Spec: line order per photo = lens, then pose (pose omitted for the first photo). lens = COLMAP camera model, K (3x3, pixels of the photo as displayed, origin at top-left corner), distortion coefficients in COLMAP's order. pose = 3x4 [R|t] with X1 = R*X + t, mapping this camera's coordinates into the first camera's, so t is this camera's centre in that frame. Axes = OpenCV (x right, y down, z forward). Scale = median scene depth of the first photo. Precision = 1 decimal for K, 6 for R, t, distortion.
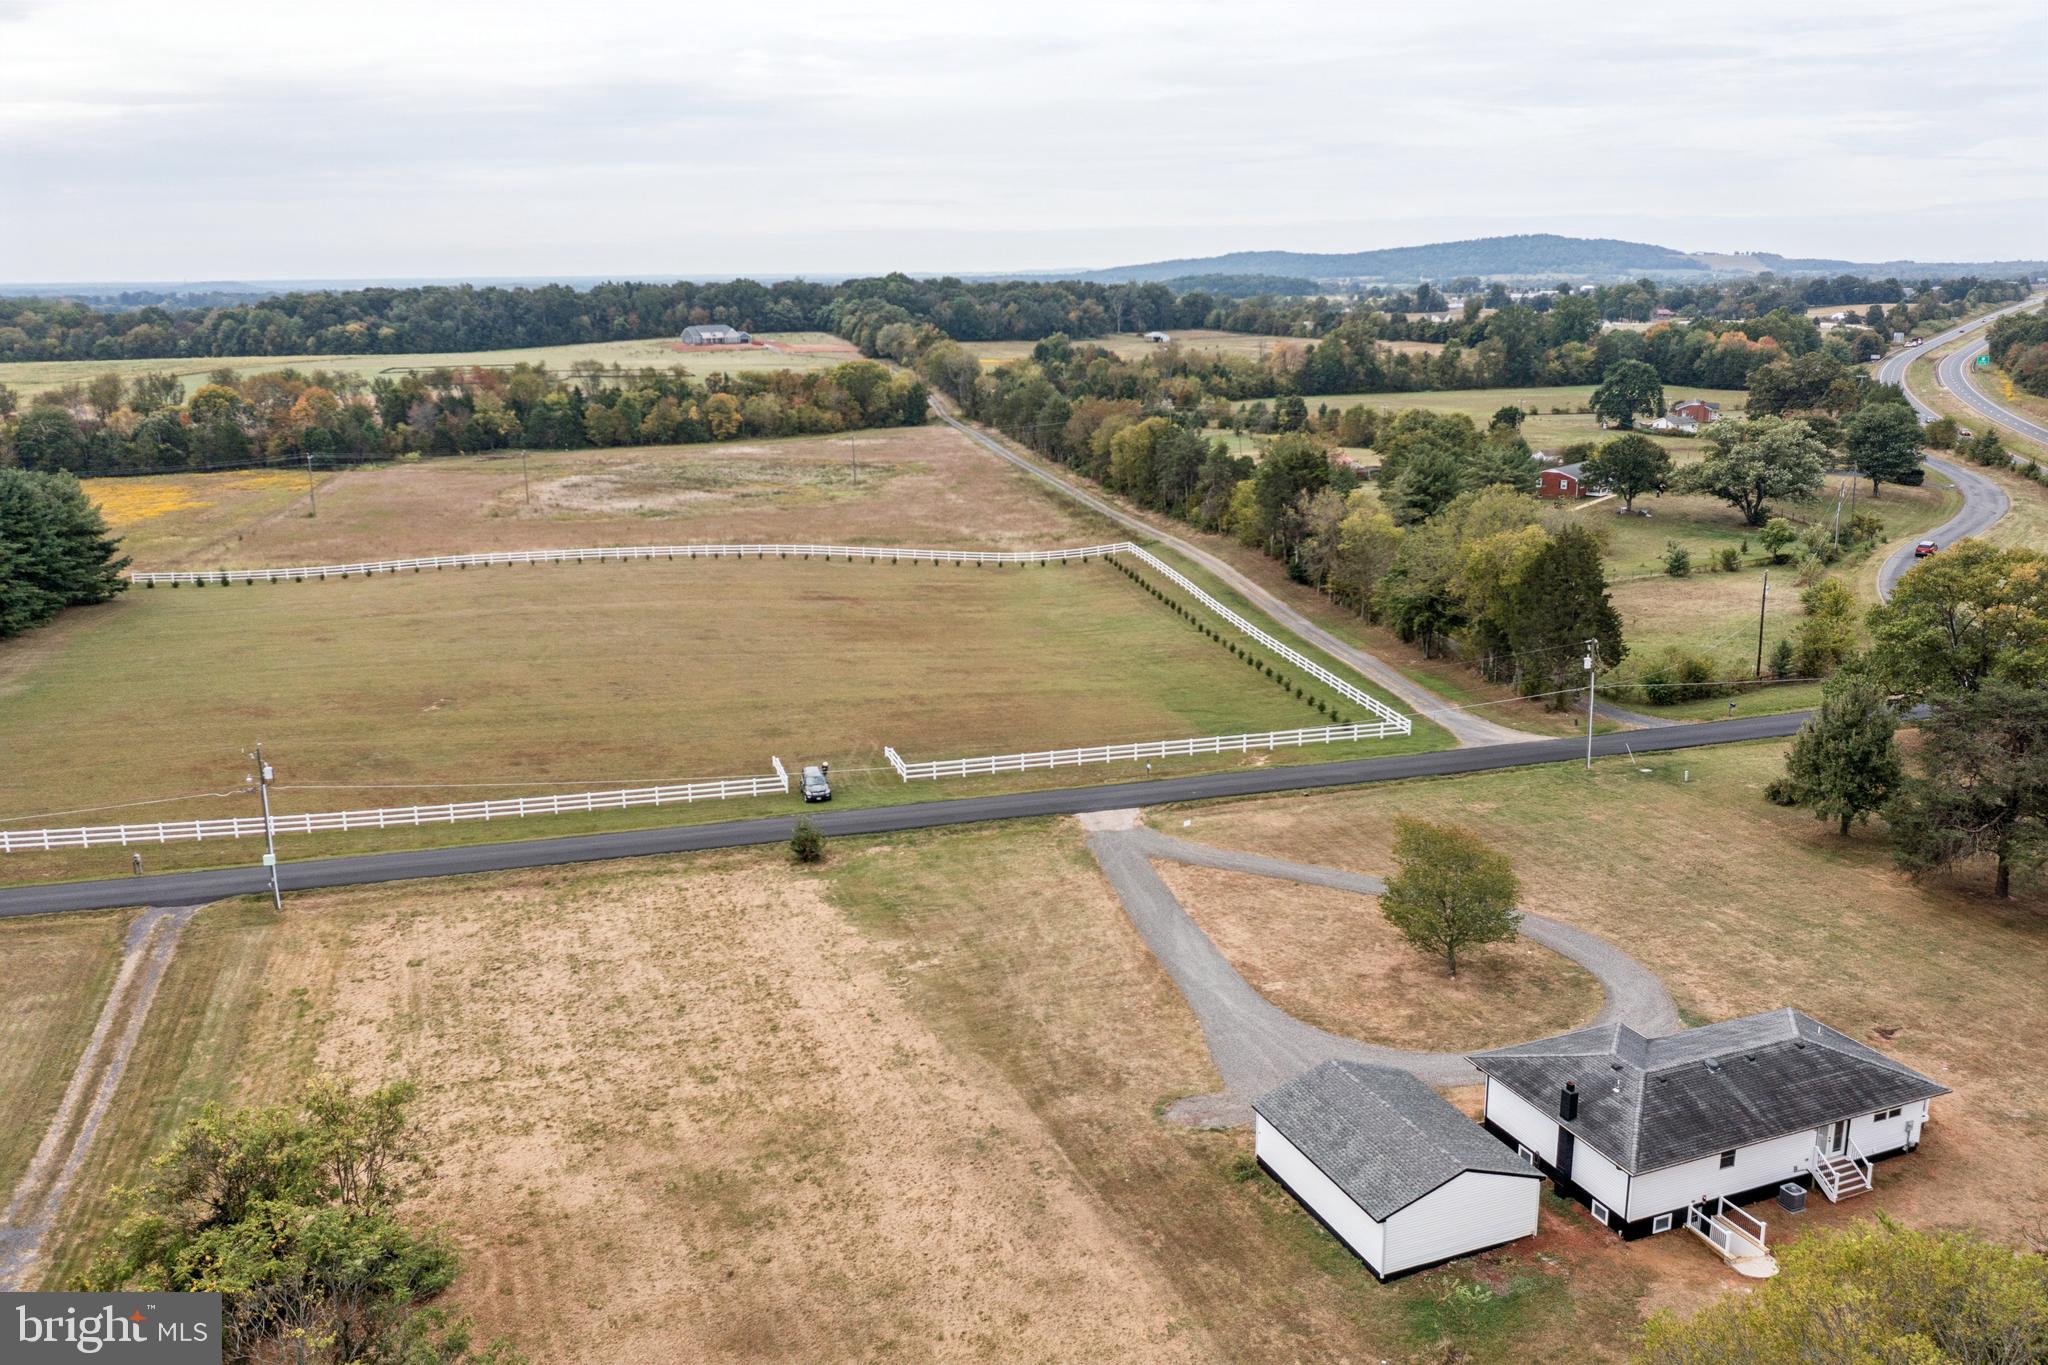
lens RADIAL K [[1615.9, 0, 1020.9], [0, 1615.9, 679.5], [0, 0, 1]] dist [-0.011925, 0.010581]
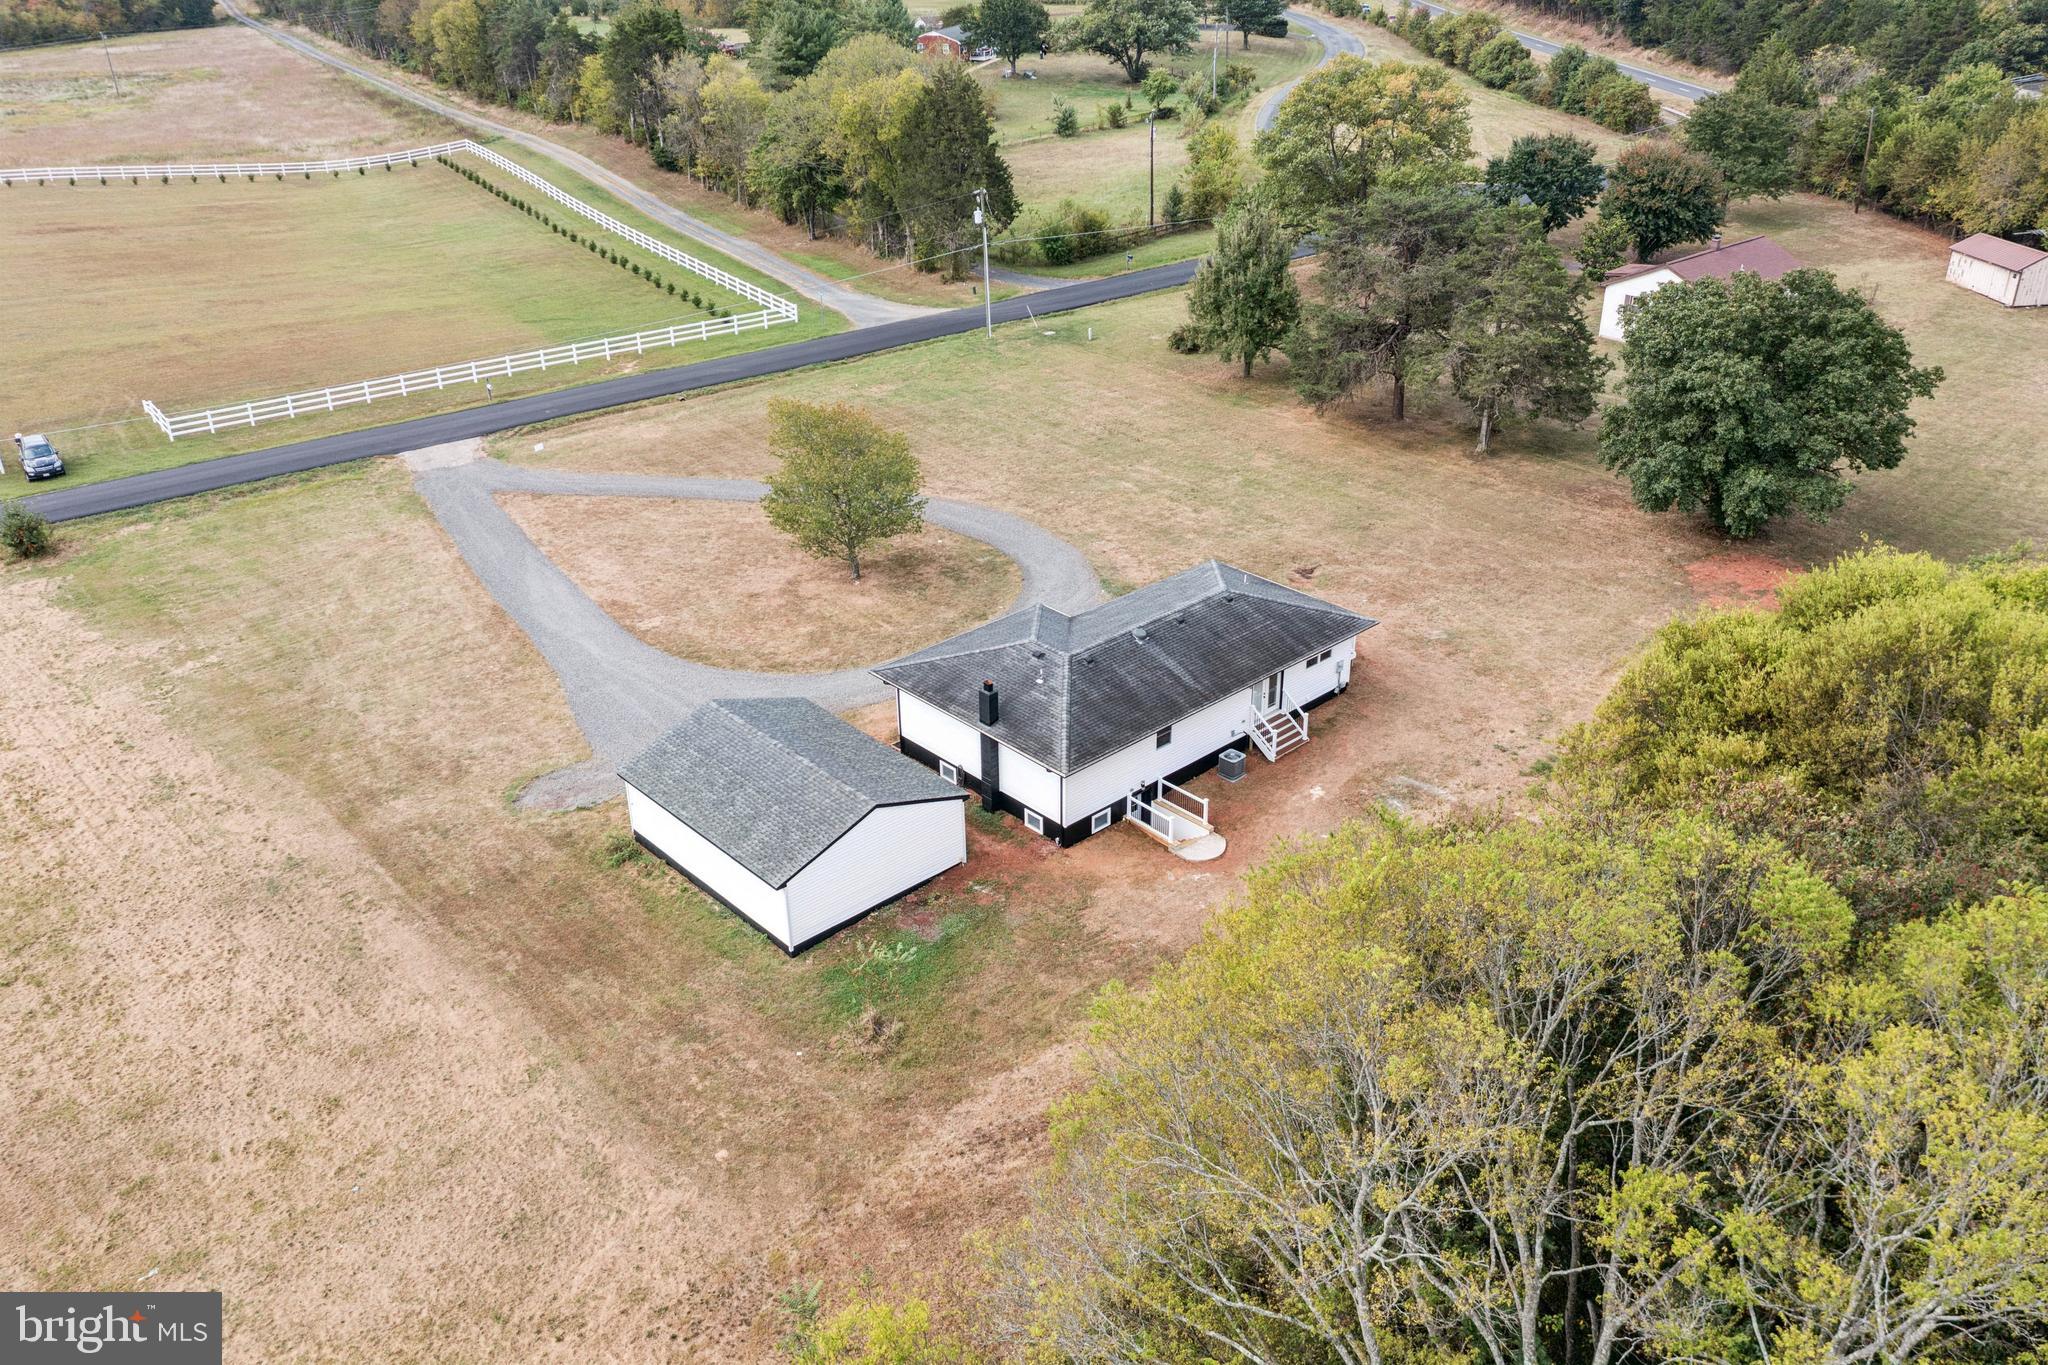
lens RADIAL K [[1621.7, 0, 1024.0], [0, 1621.7, 682.5], [0, 0, 1]] dist [-0.016133, 0.007133]
pose [[0.934438, -0.164854, 0.315672, 0.061160], [0.089541, 0.966689, 0.239782, 0.032842], [-0.344686, -0.195796, 0.918072, 0.145082]]
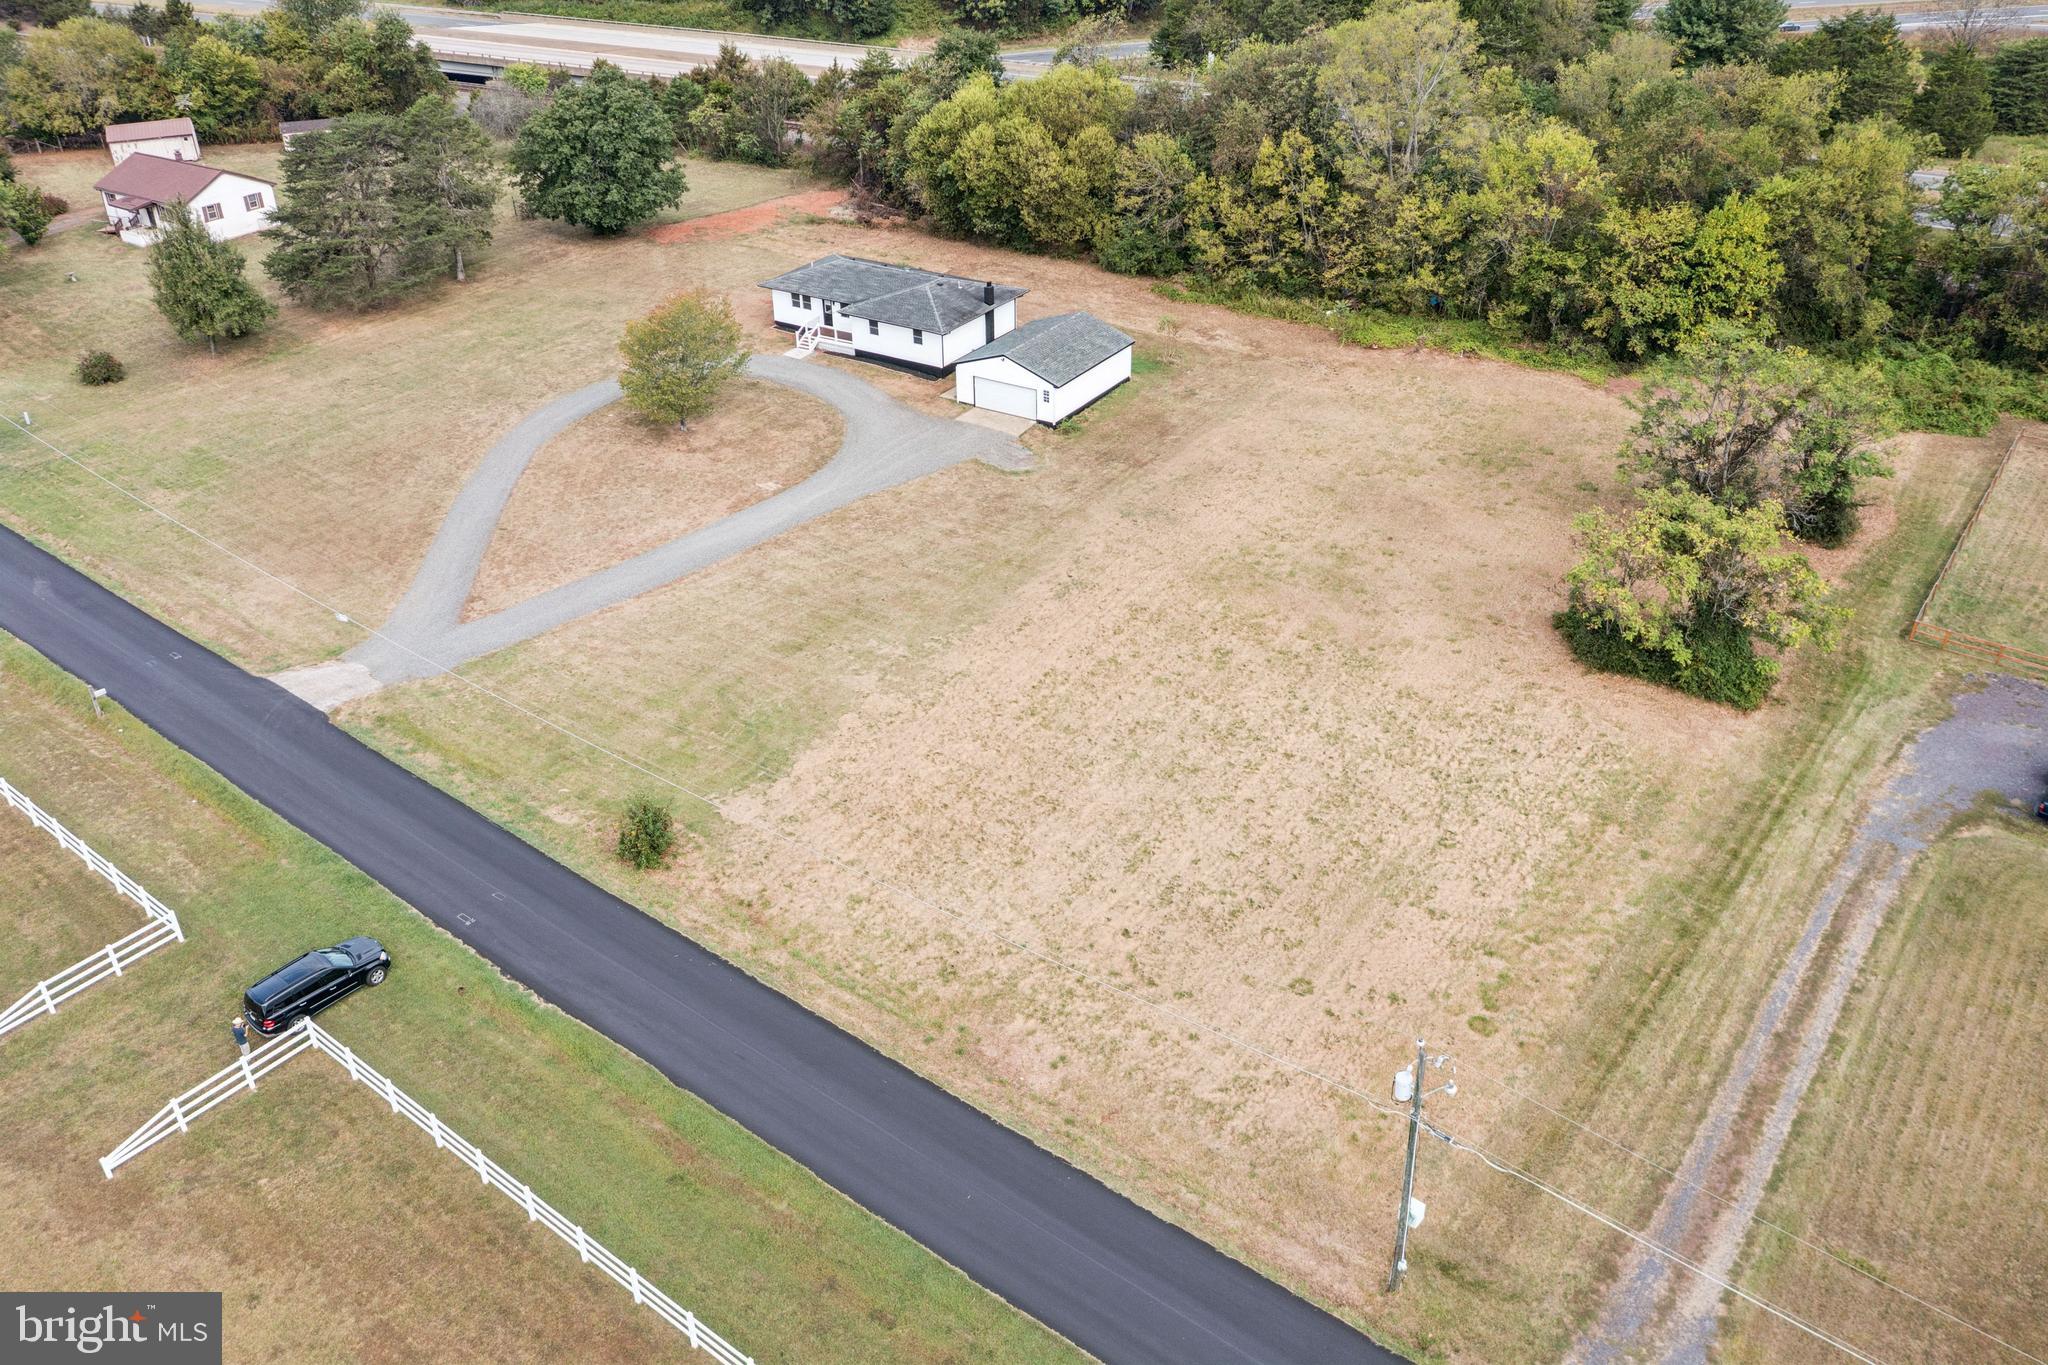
lens RADIAL K [[1615.9, 0, 1020.9], [0, 1615.9, 679.5], [0, 0, 1]] dist [-0.011925, 0.010581]
pose [[-0.586882, -0.406742, 0.700093, -0.667853], [0.215501, 0.755004, 0.619296, -0.305618], [-0.780467, 0.514325, -0.355445, 1.189705]]
